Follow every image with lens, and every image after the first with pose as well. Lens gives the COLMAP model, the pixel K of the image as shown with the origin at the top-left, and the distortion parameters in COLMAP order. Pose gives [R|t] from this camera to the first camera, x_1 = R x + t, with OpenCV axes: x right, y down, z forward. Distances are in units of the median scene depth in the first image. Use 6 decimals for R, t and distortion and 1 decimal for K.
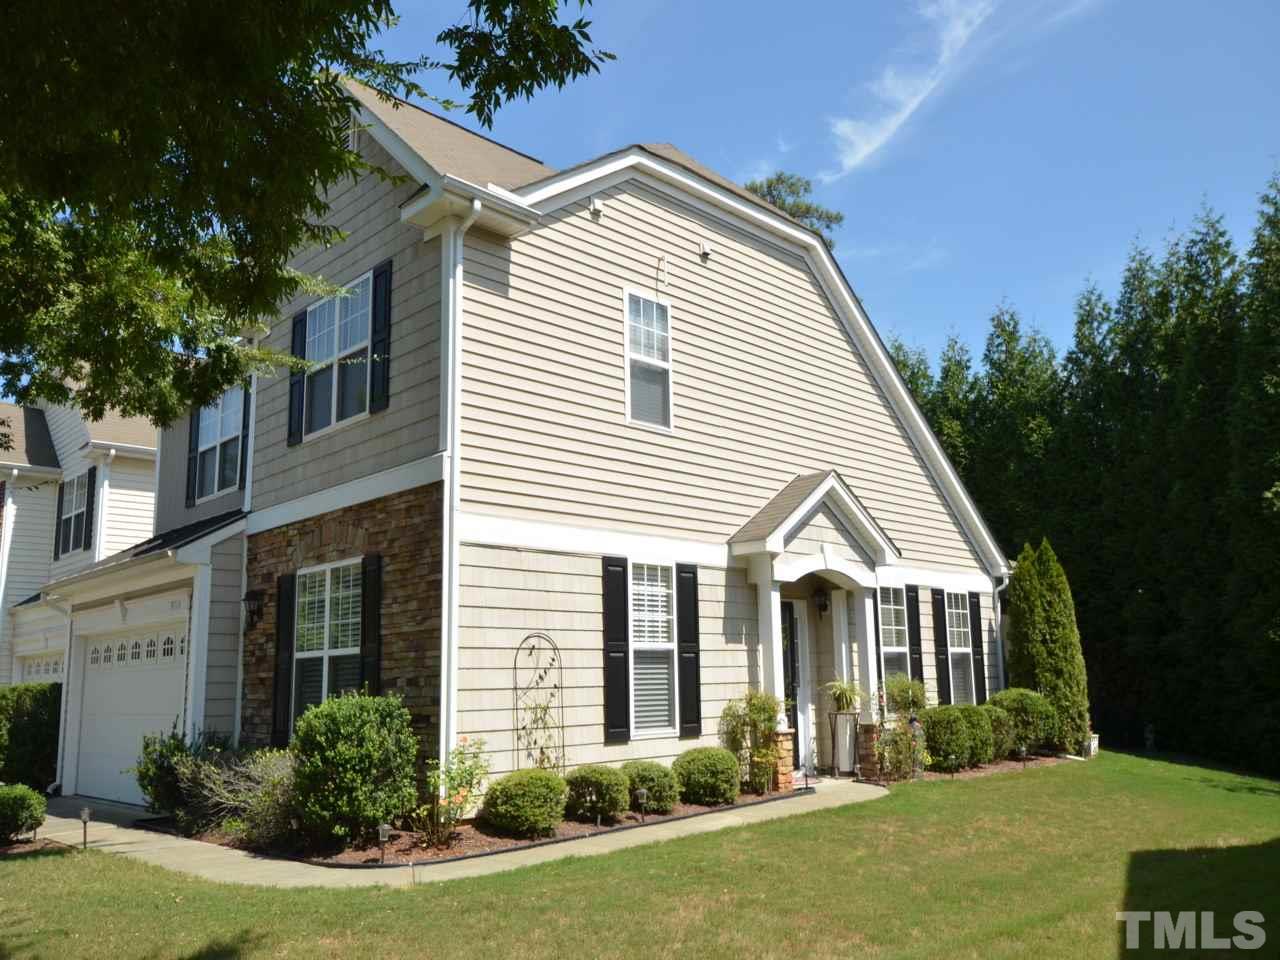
lens RADIAL K [[1027.0, 0, 640.0], [0, 1027.0, 480.0], [0, 0, 1]] dist [0.002069, -0.001972]
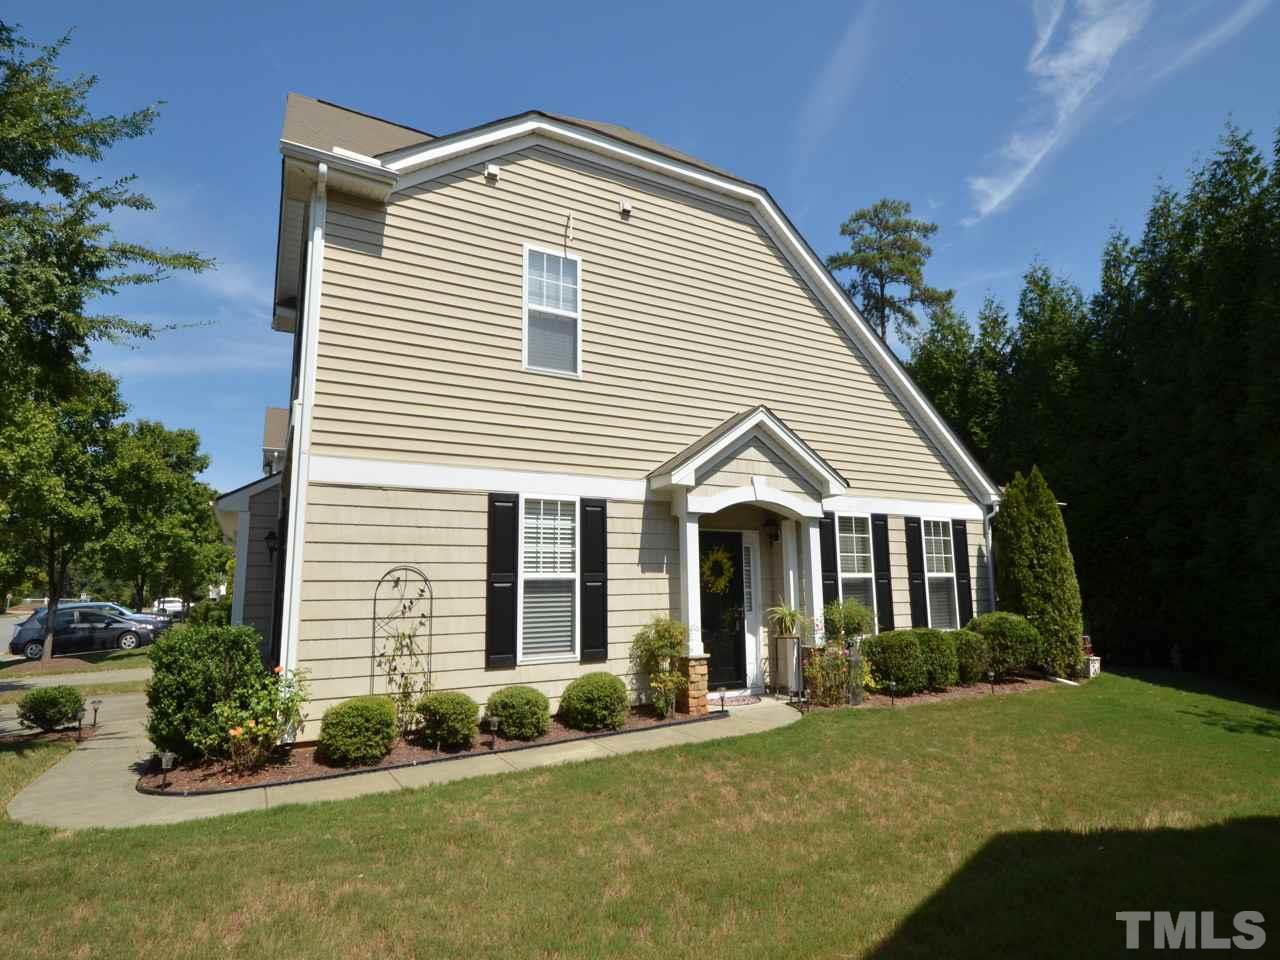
lens RADIAL K [[693.1, 0, 640.9], [0, 693.1, 474.3], [0, 0, 1]] dist [0.001471, -0.002240]
pose [[0.962016, -0.041064, -0.269887, 0.263318], [0.049127, 0.998523, 0.023186, 0.038727], [0.268536, -0.035564, 0.962613, 0.295108]]
